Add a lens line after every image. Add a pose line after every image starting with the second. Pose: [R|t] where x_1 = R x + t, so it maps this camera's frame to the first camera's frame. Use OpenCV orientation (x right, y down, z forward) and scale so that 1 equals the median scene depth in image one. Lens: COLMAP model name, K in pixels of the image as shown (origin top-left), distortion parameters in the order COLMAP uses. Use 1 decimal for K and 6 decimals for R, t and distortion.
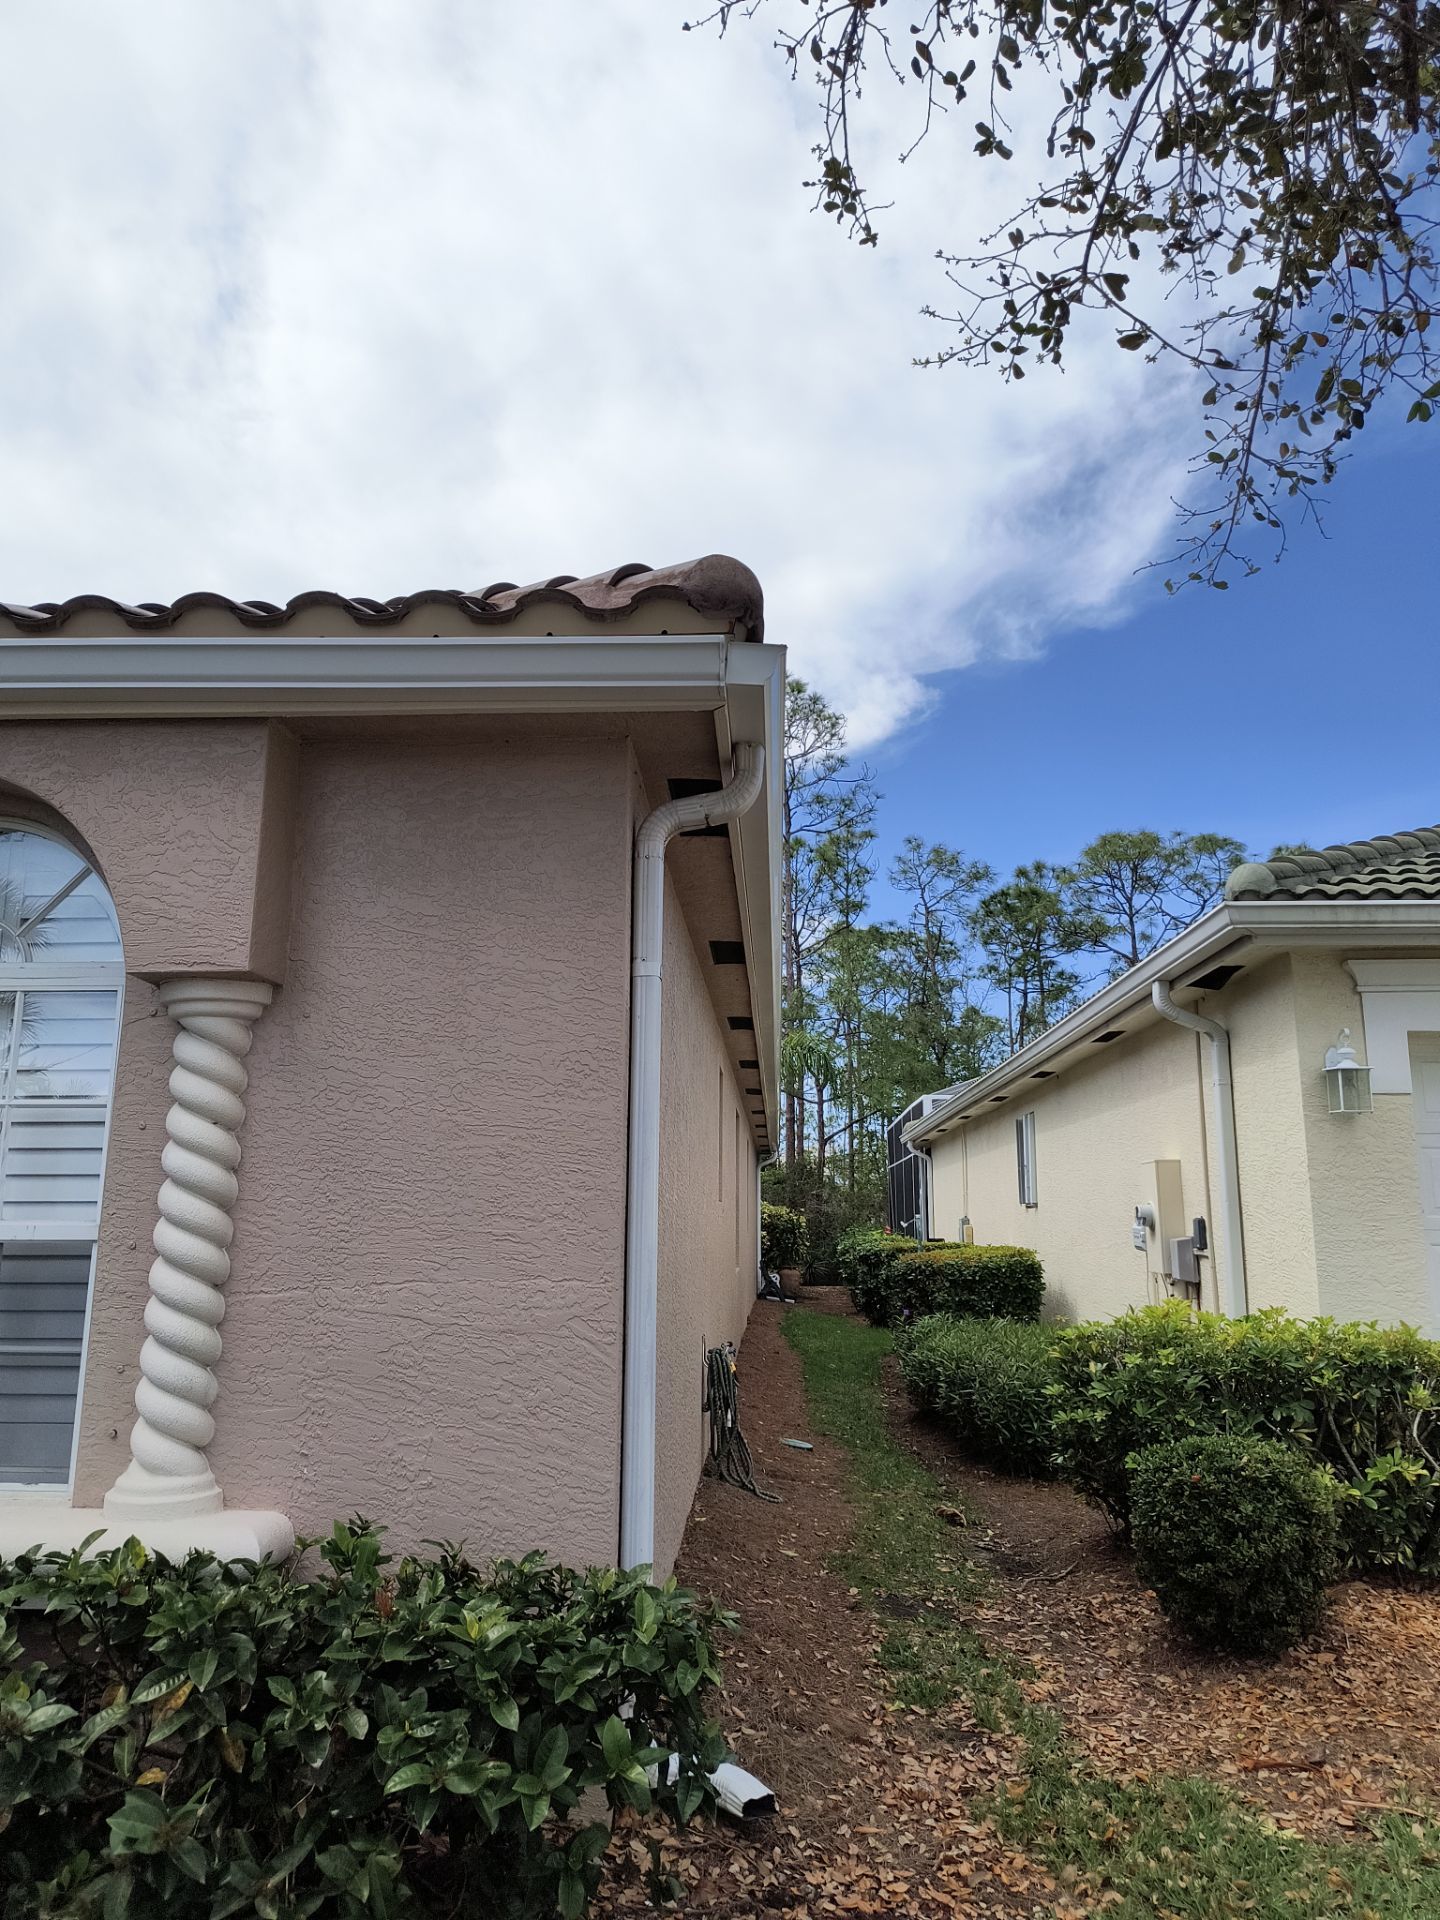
lens RADIAL K [[1291.1, 0, 719.3], [0, 1291.1, 968.0], [0, 0, 1]] dist [0.035159, -0.040396]
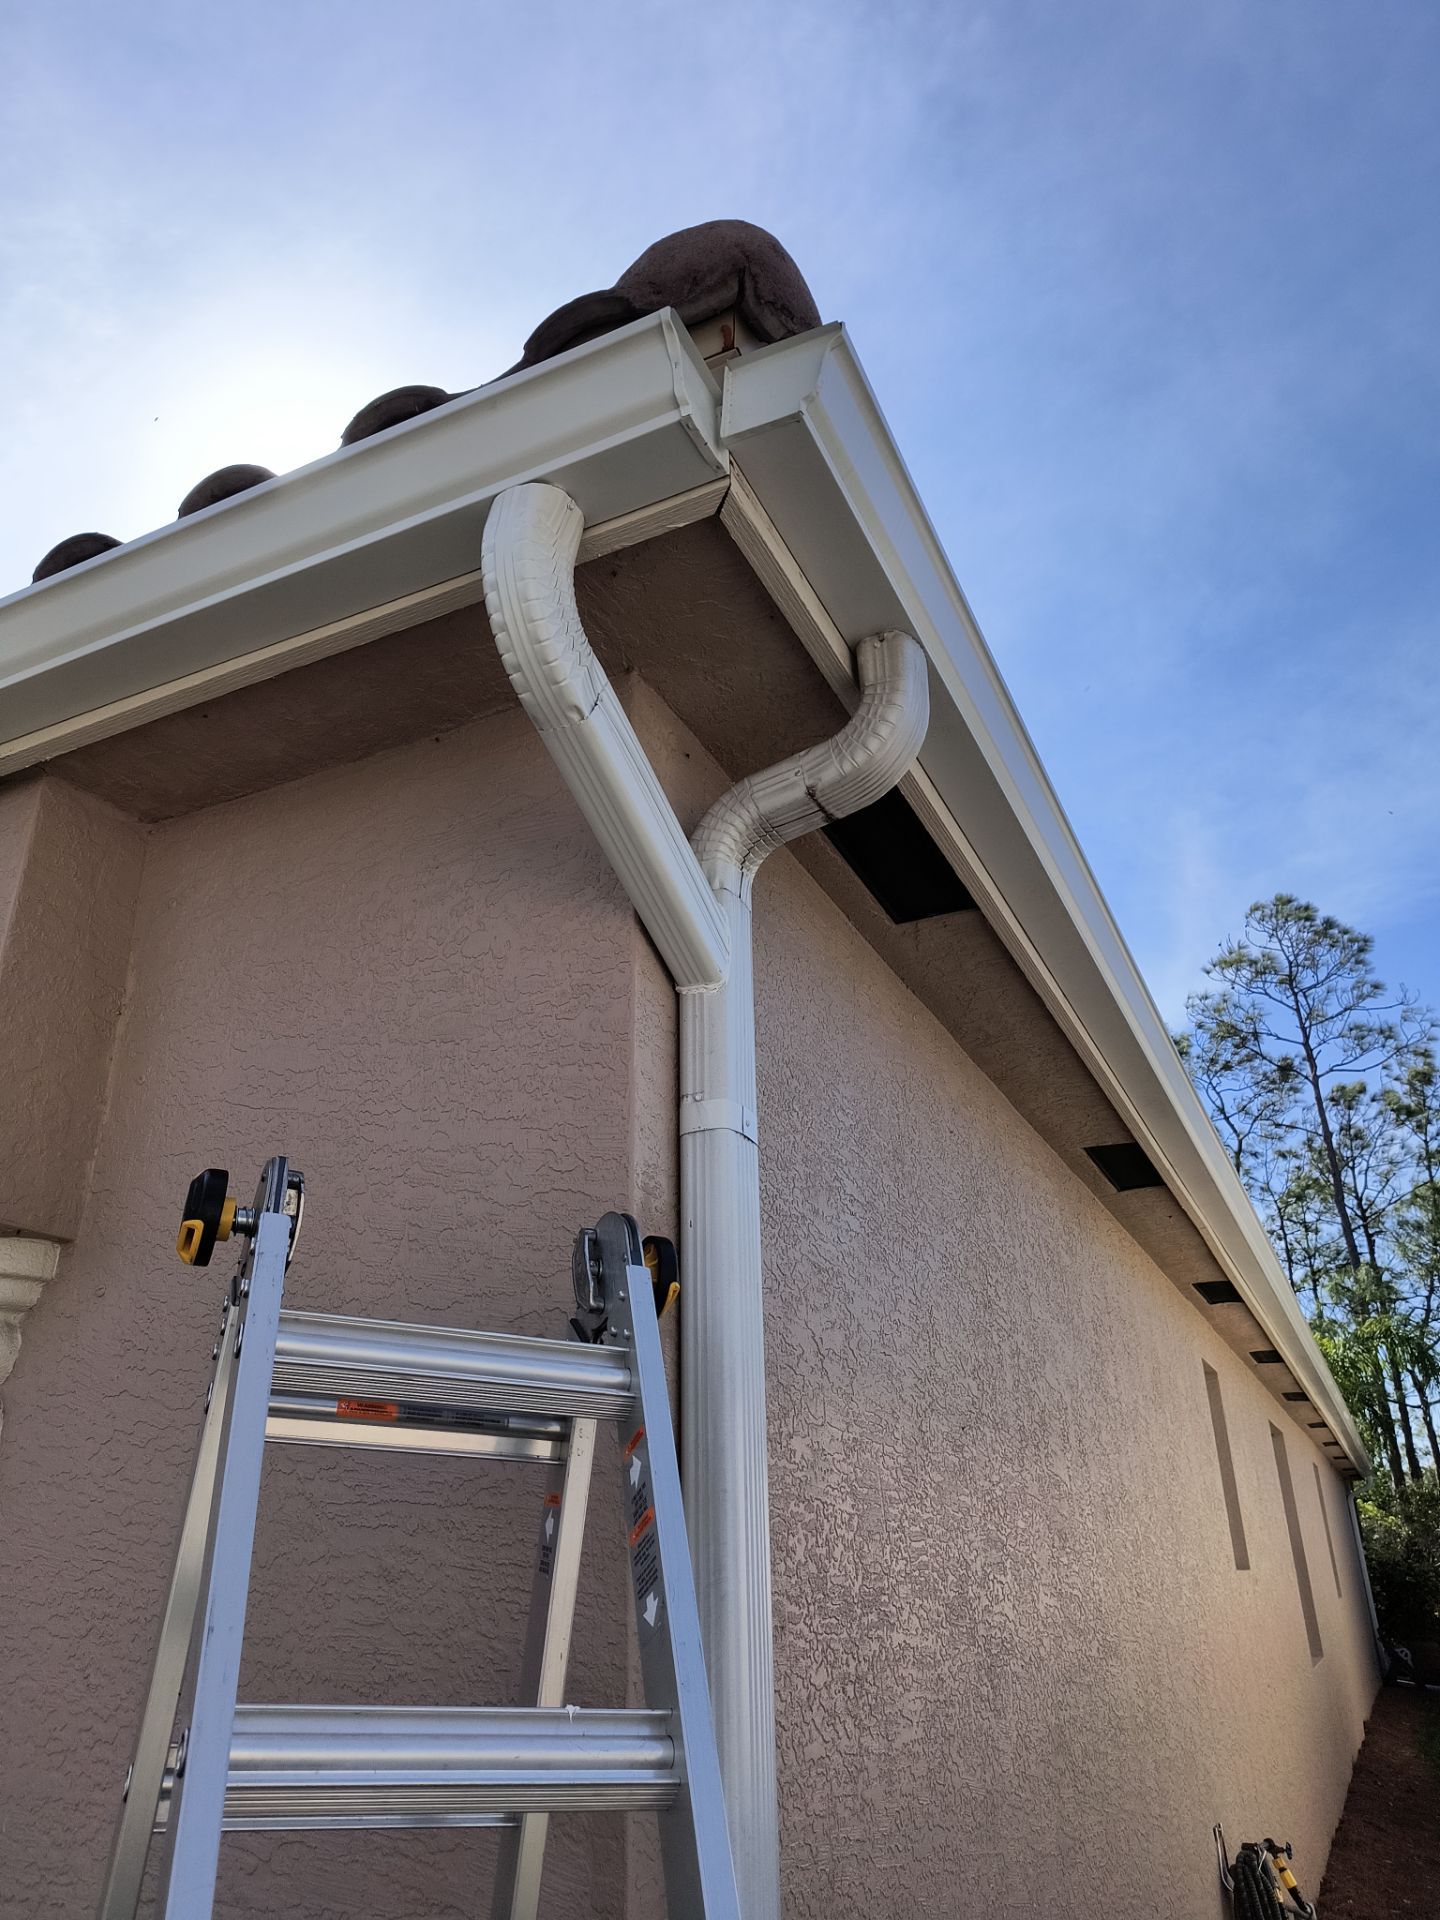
lens RADIAL K [[1290.9, 0, 717.5], [0, 1290.9, 976.3], [0, 0, 1]] dist [0.034921, -0.026871]
pose [[0.910510, -0.187404, -0.368579, 0.127117], [0.093954, 0.961846, -0.256954, 0.072467], [0.402671, 0.199329, 0.893378, 0.600869]]
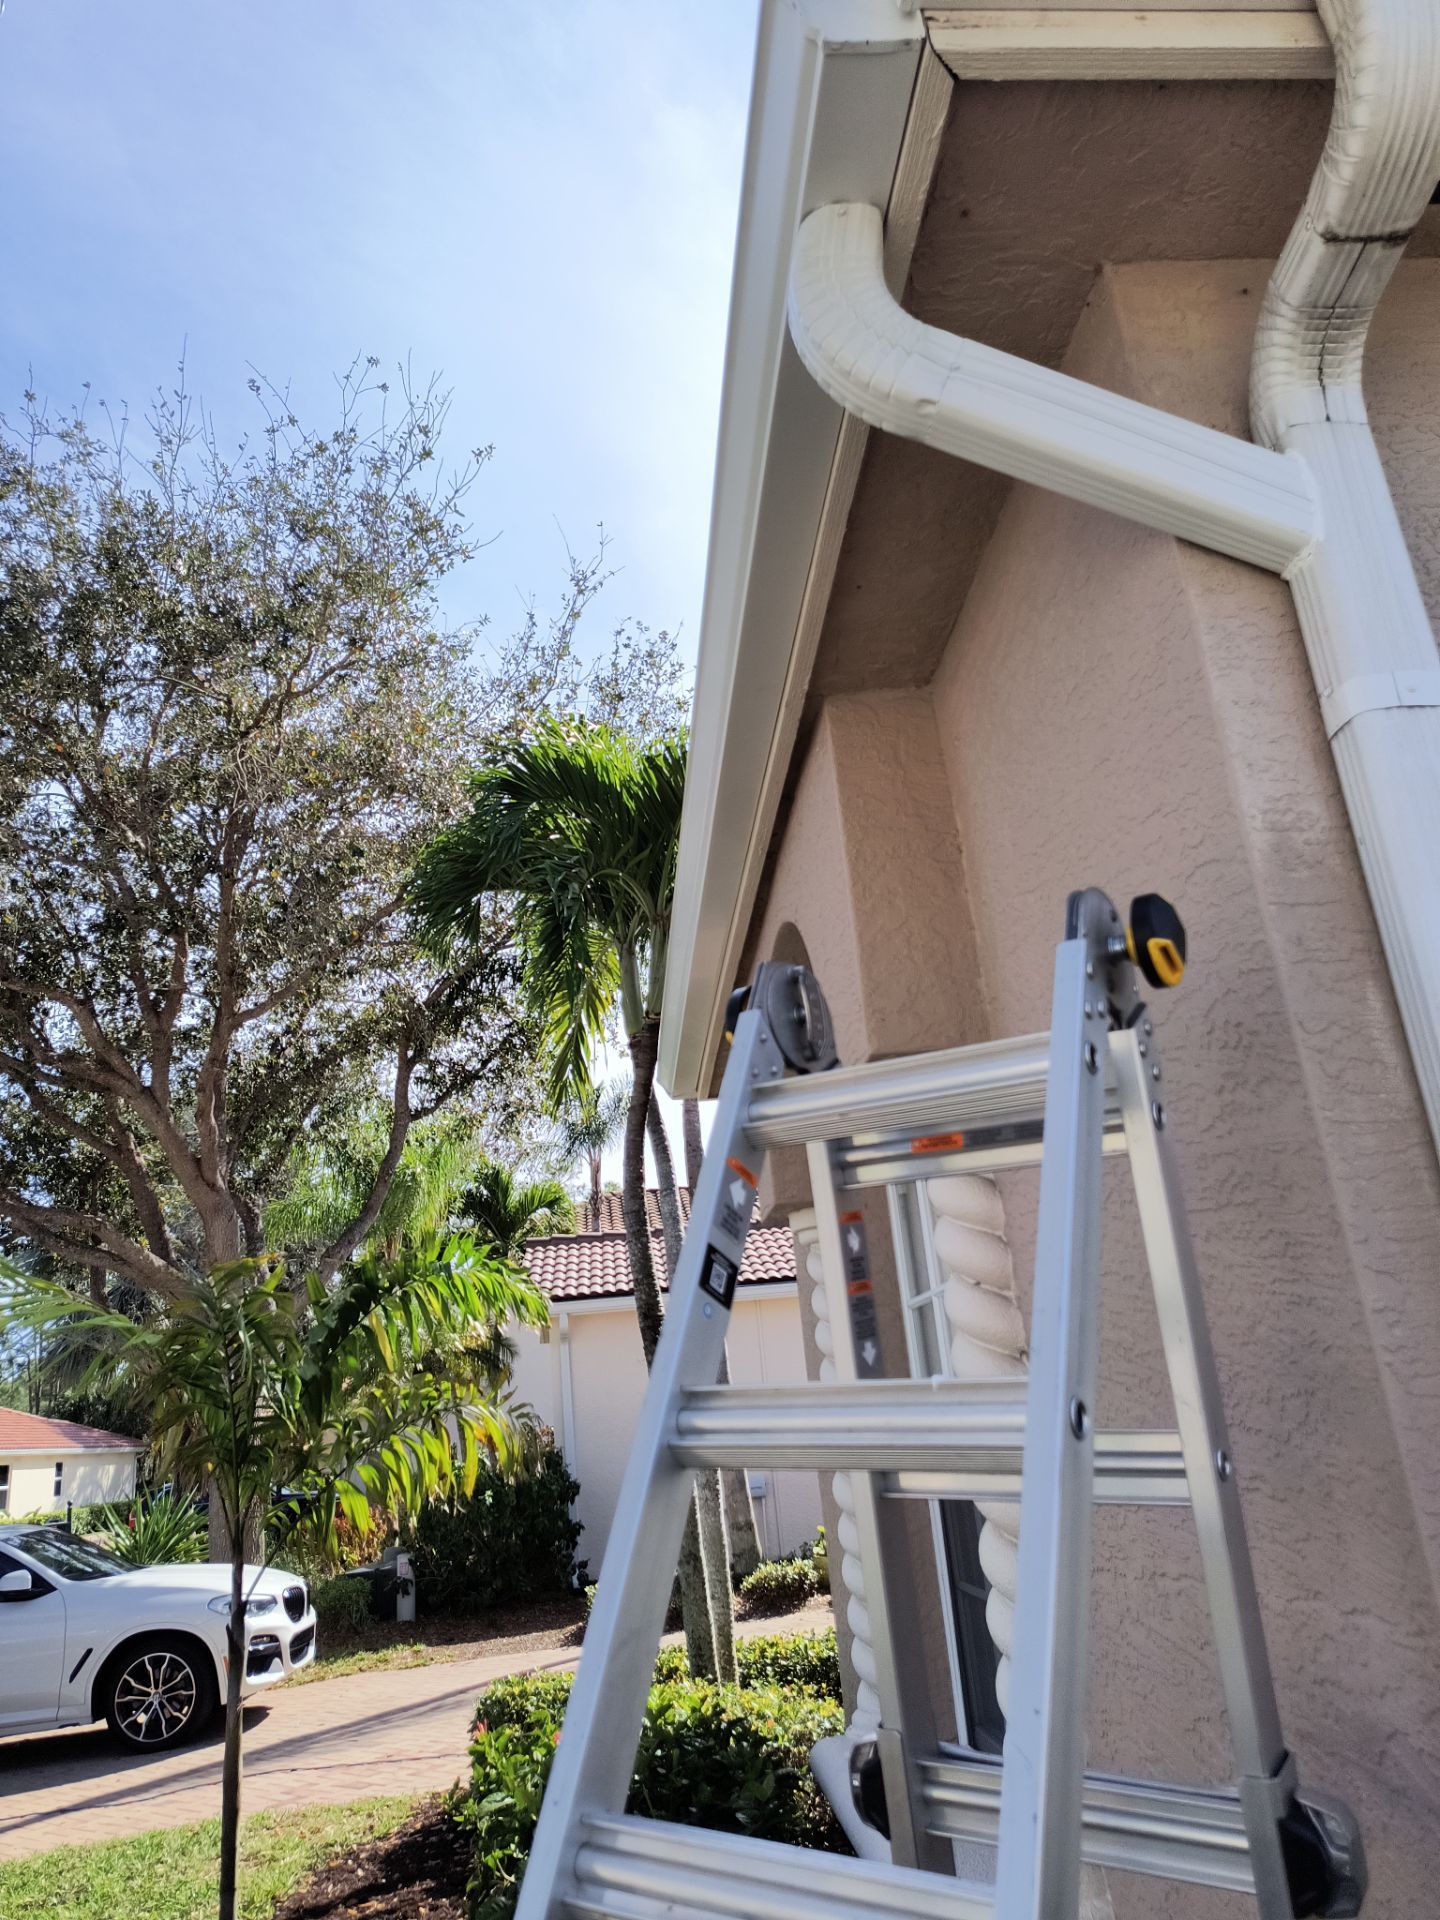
lens RADIAL K [[1291.1, 0, 719.3], [0, 1291.1, 968.0], [0, 0, 1]] dist [0.035159, -0.040396]
pose [[0.098034, -0.337907, -0.936060, 0.246380], [0.269519, 0.914455, -0.301881, 0.132284], [0.957992, -0.222691, 0.180720, 0.770910]]
